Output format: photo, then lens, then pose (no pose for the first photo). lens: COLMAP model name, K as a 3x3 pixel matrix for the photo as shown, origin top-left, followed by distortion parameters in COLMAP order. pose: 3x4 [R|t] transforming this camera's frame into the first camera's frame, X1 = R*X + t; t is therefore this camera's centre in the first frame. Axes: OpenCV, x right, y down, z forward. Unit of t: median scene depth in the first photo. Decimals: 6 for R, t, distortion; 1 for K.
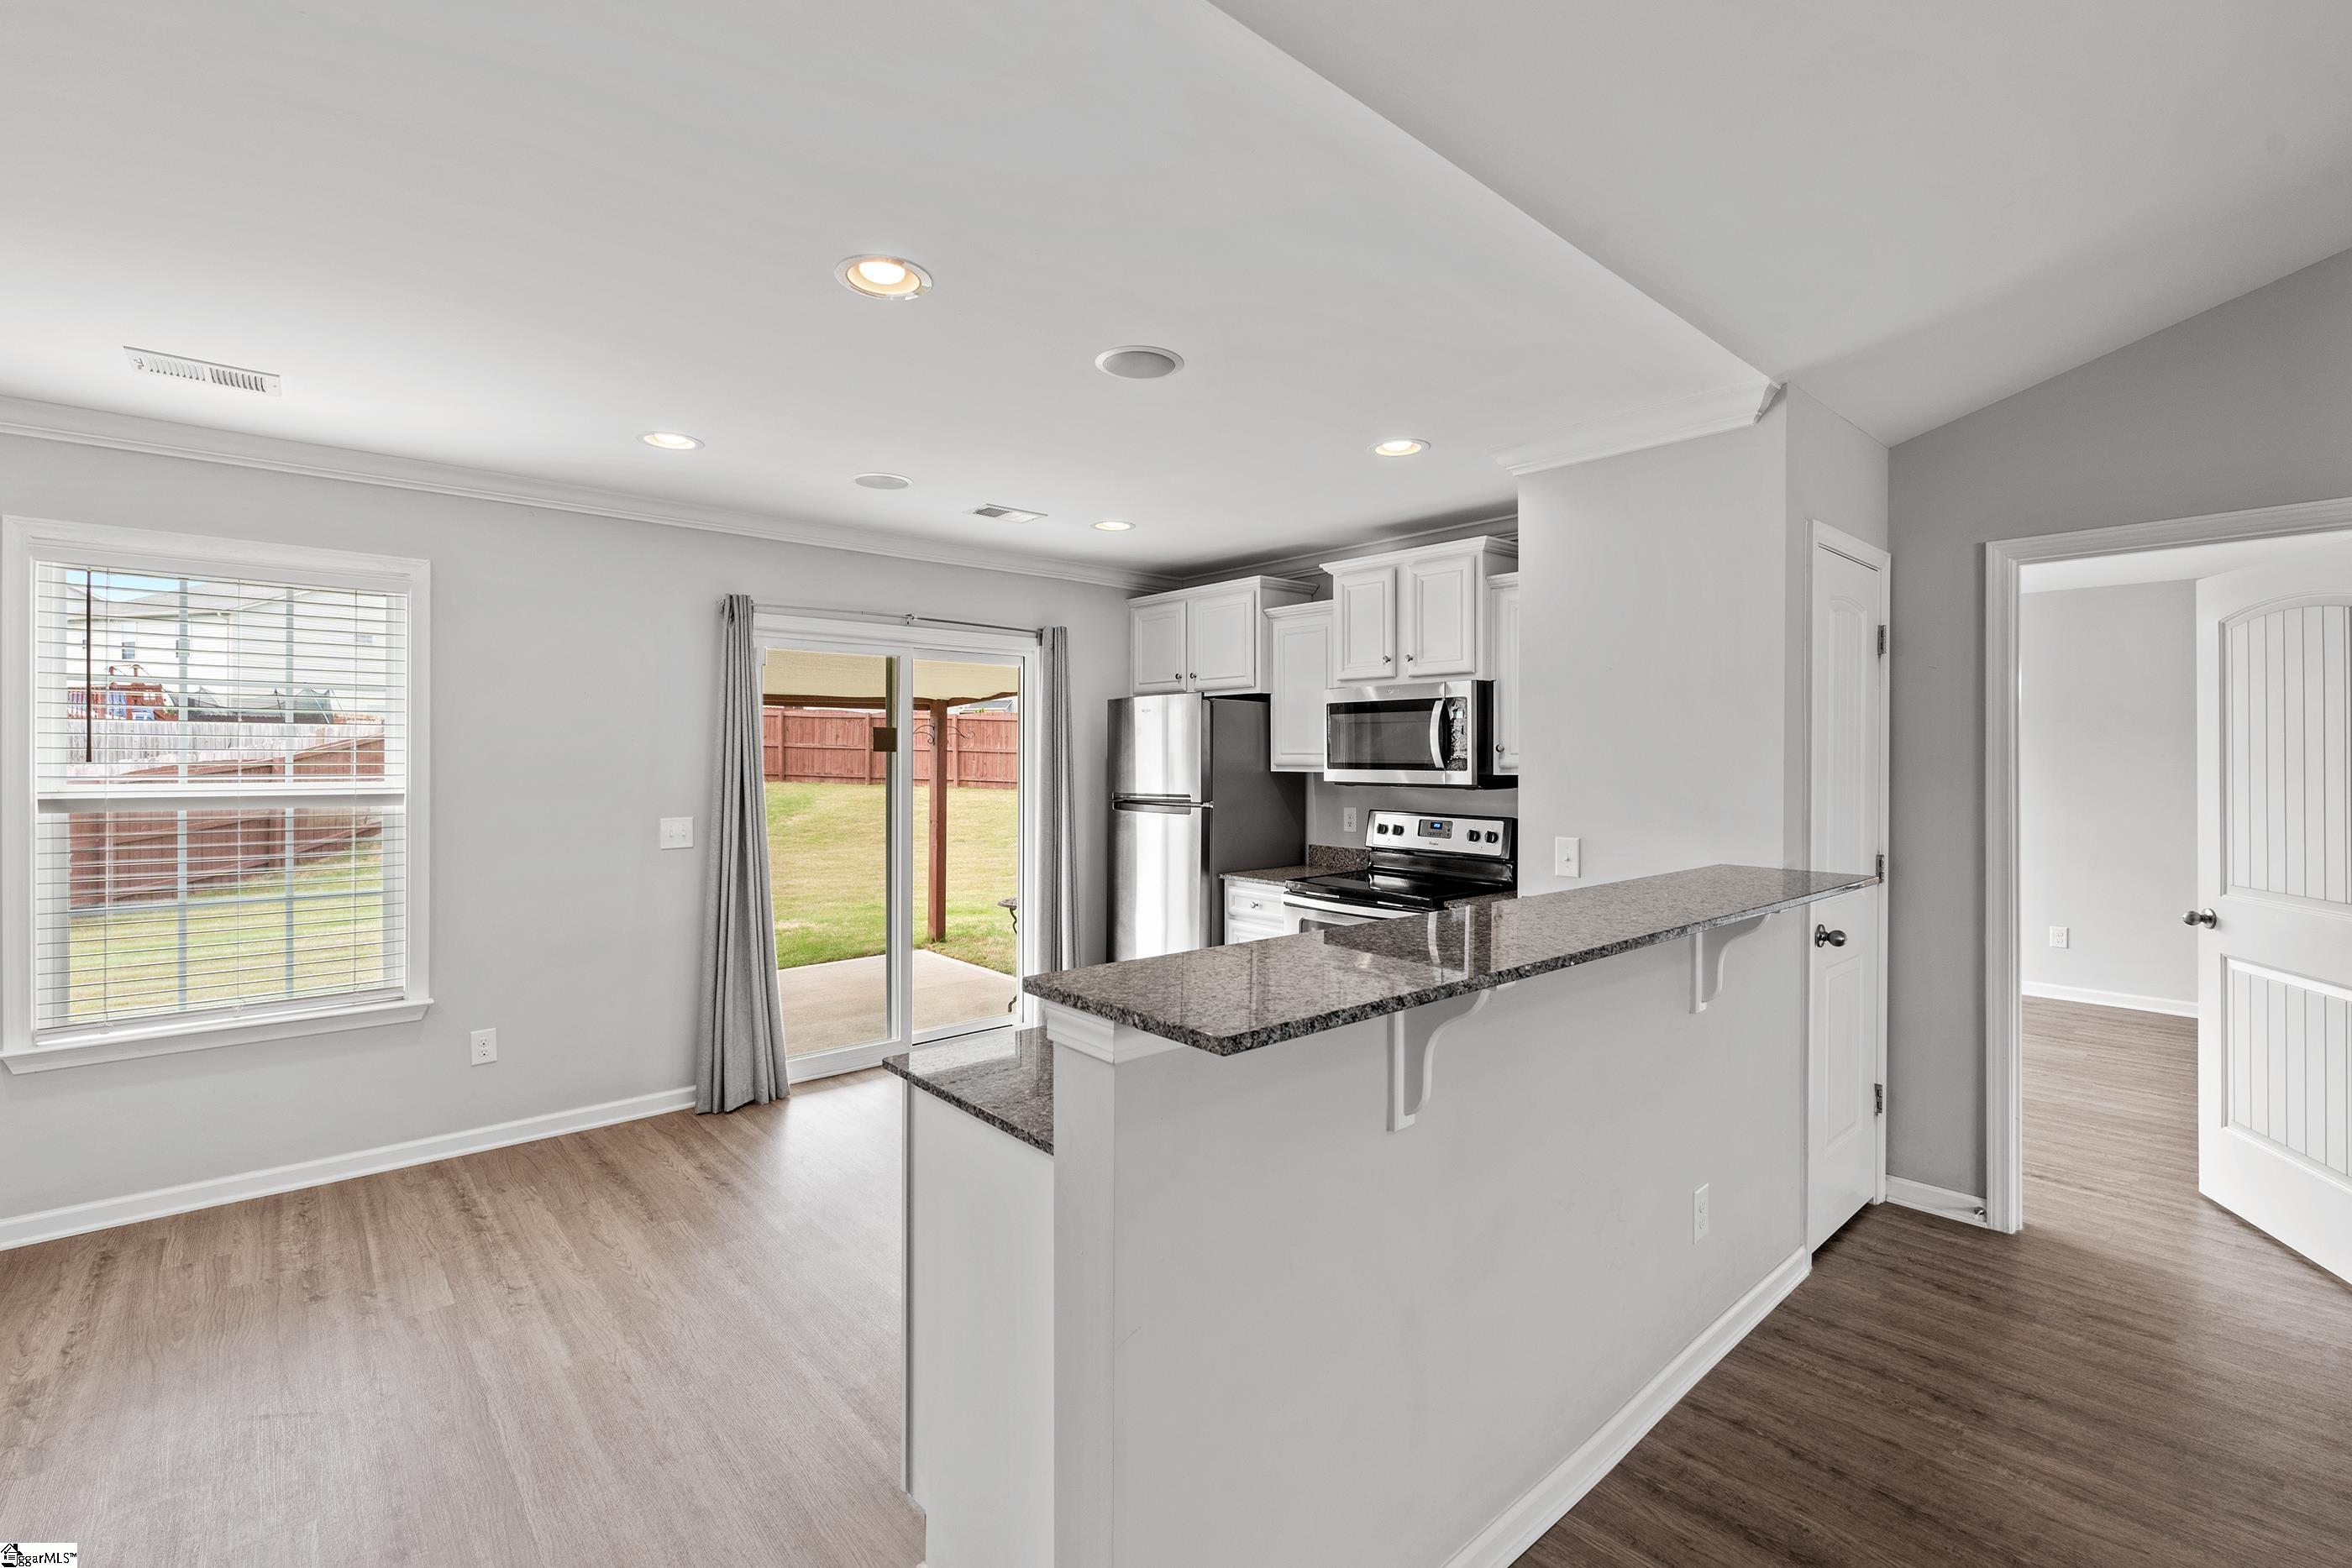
lens RADIAL K [[1023.4, 0, 1174.8], [0, 1023.4, 757.1], [0, 0, 1]] dist [-0.004843, -0.000627]
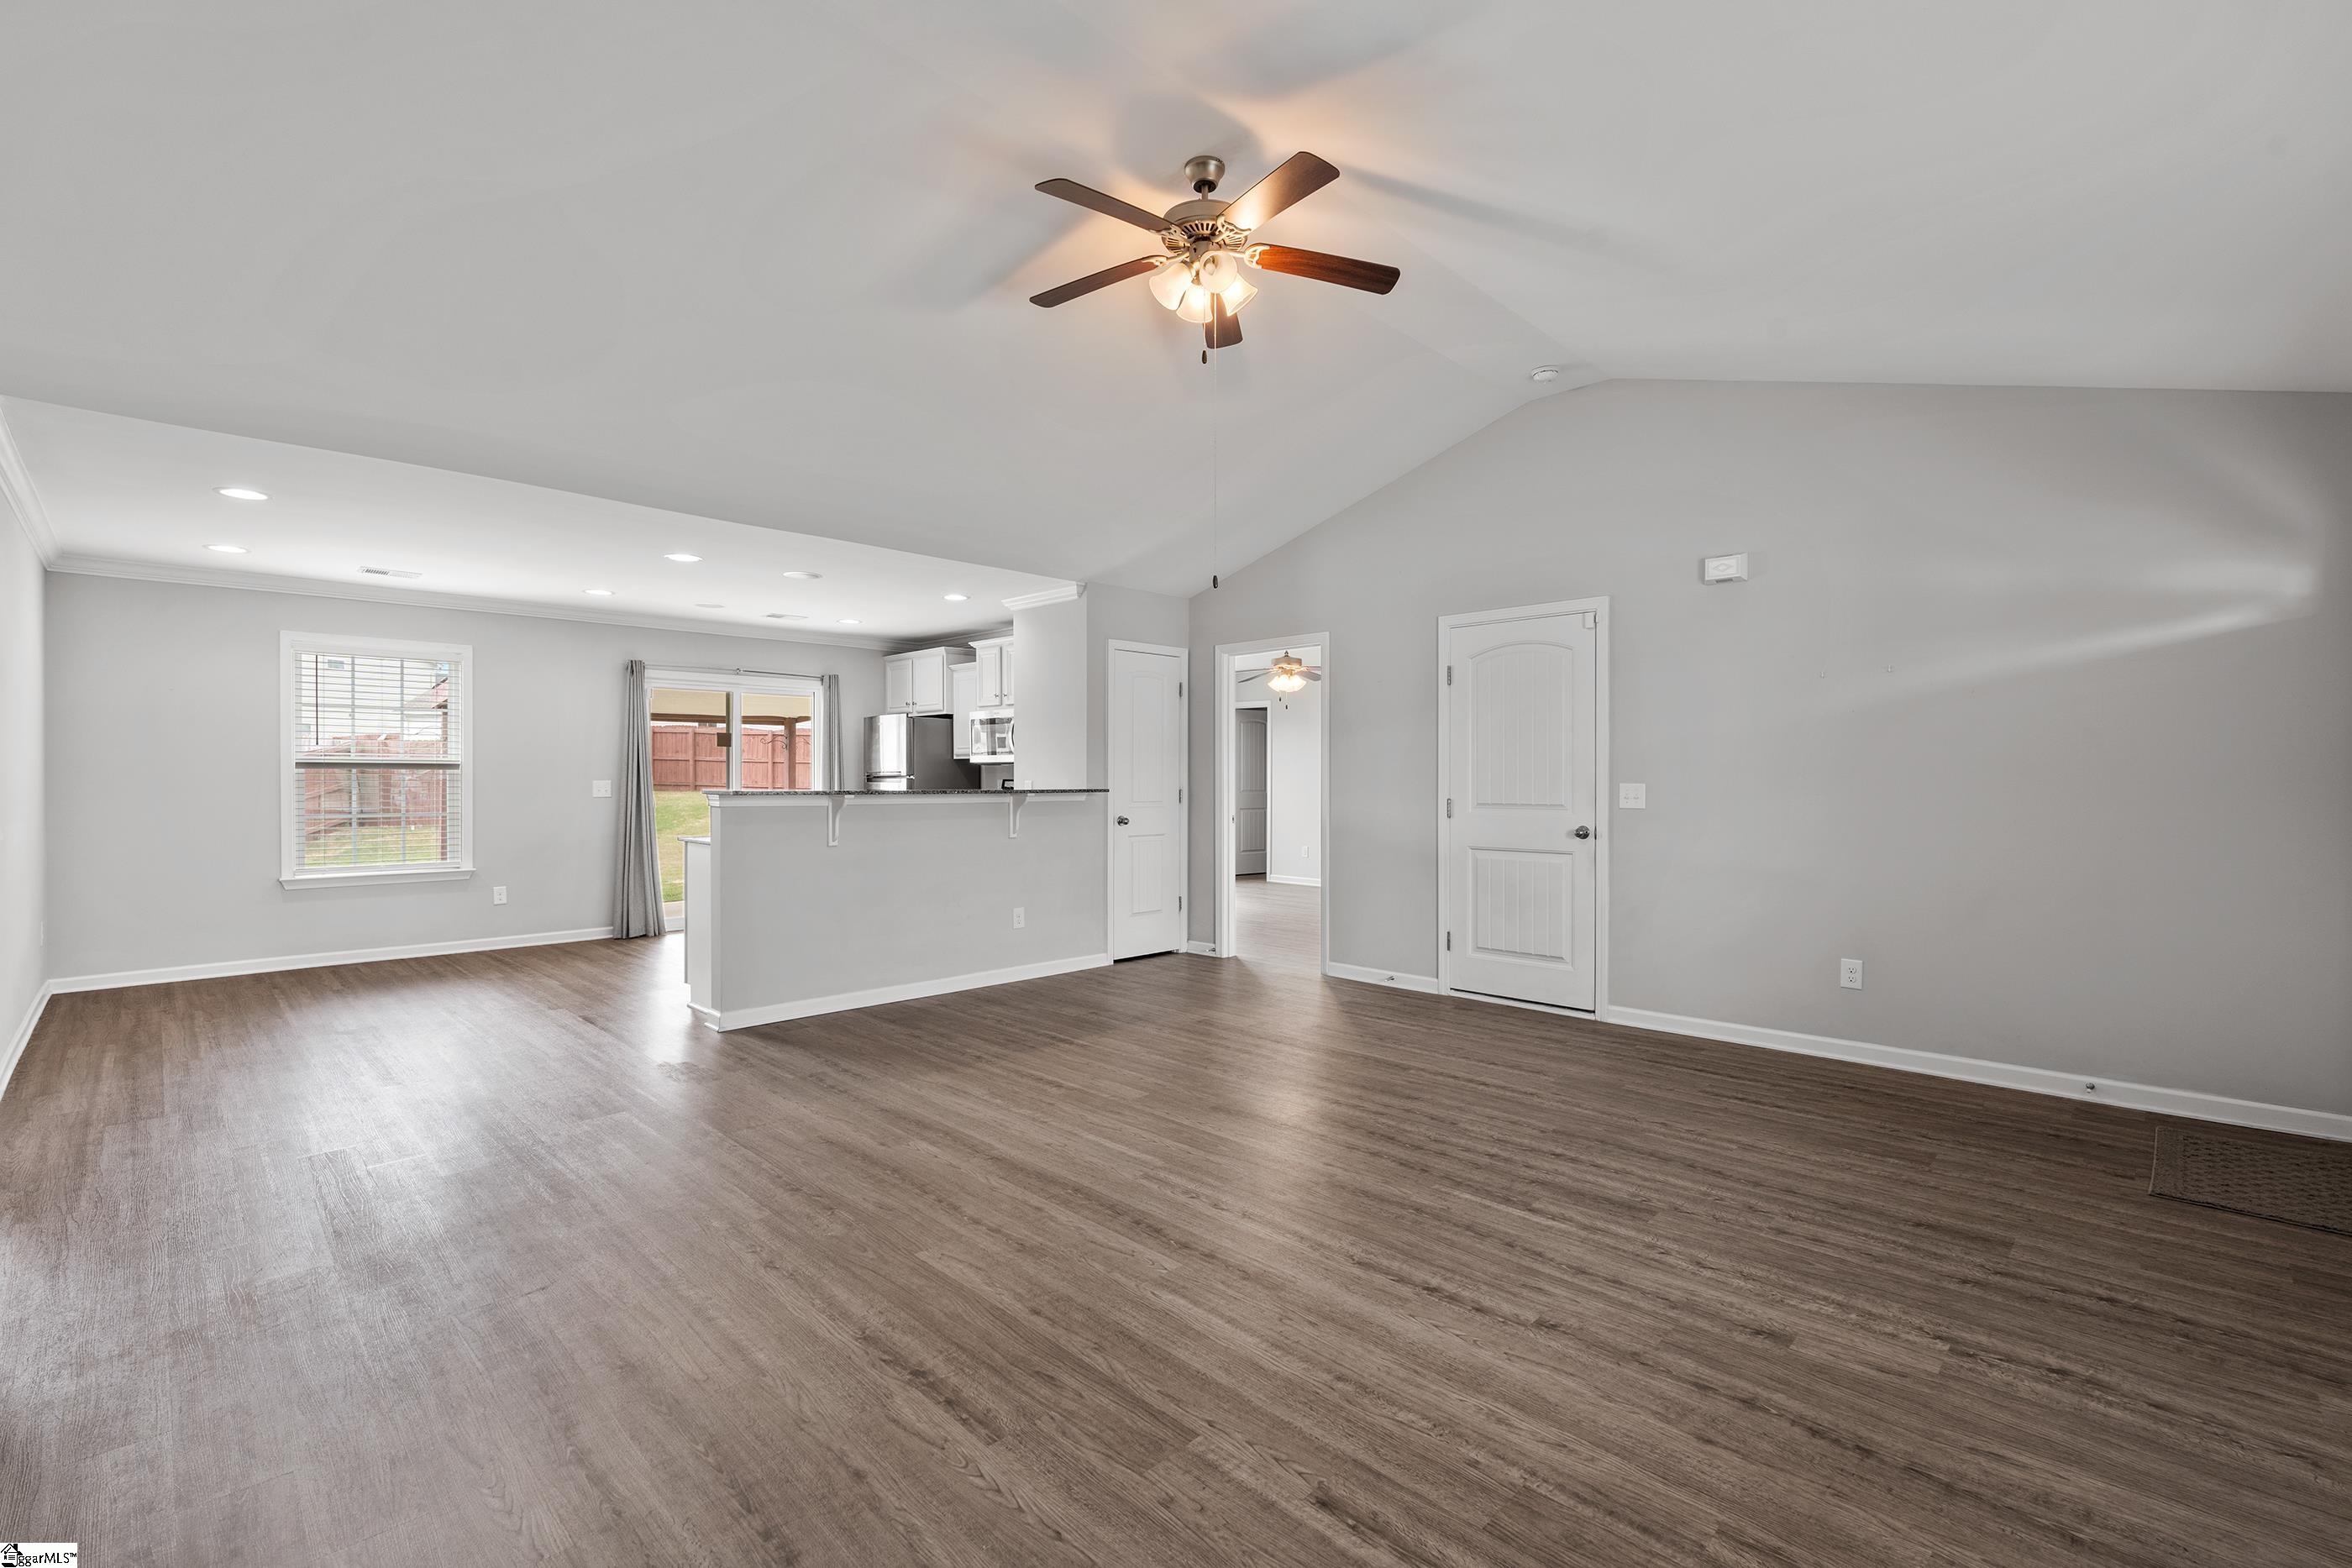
lens RADIAL K [[1023.4, 0, 1177.3], [0, 1023.4, 787.6], [0, 0, 1]] dist [-0.004843, -0.000627]
pose [[0.997985, -0.004615, 0.063277, 0.439348], [0.003825, 0.999913, 0.012602, 0.051746], [-0.063329, -0.012335, 0.997916, -0.921029]]
